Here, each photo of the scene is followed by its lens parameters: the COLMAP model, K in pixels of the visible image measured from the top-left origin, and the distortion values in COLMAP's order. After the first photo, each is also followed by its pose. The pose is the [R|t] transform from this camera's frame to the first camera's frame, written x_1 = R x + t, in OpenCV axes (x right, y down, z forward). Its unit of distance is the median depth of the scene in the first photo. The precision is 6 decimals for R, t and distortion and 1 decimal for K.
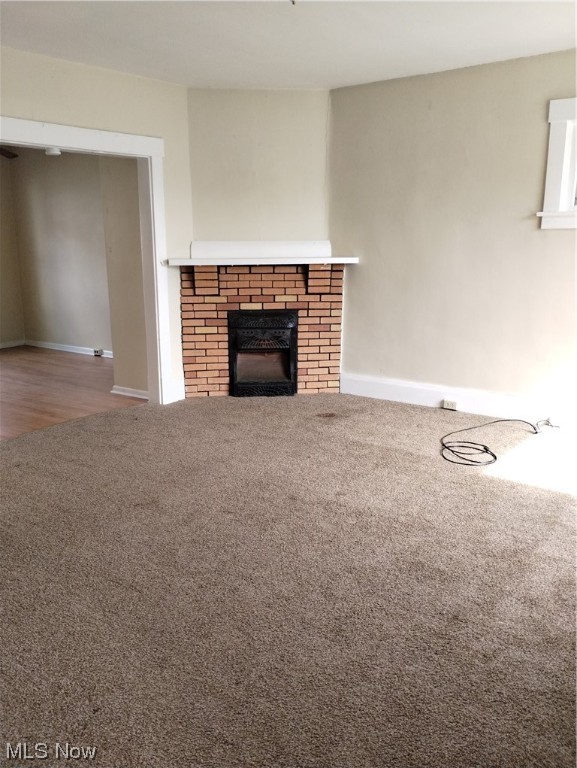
lens RADIAL K [[637.2, 0, 286.6], [0, 637.2, 385.1], [0, 0, 1]] dist [0.057034, -0.061208]
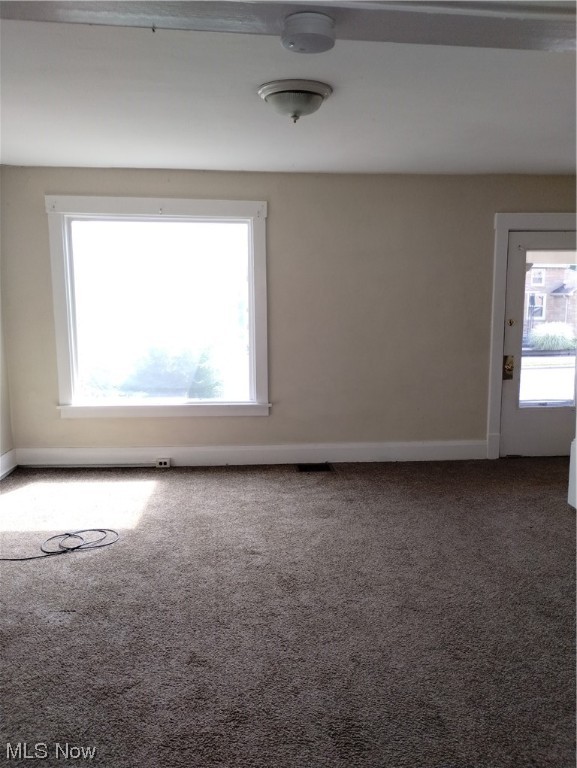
lens RADIAL K [[637.2, 0, 290.8], [0, 637.2, 385.1], [0, 0, 1]] dist [0.057034, -0.061208]
pose [[-0.671410, -0.101665, 0.734079, -0.453273], [0.160231, 0.947202, 0.277732, -0.245676], [-0.723557, 0.304095, -0.619671, 0.968508]]
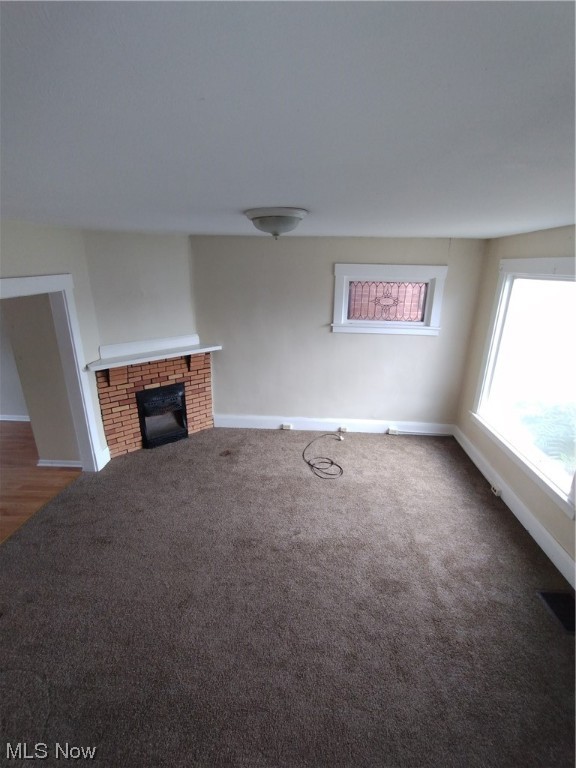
lens RADIAL K [[349.8, 0, 287.0], [0, 349.8, 381.7], [0, 0, 1]] dist [-0.002930, 0.000342]
pose [[0.836298, -0.163643, 0.523284, -0.211902], [0.107938, 0.984881, 0.135491, -0.207140], [-0.537545, -0.056829, 0.841318, 0.181609]]
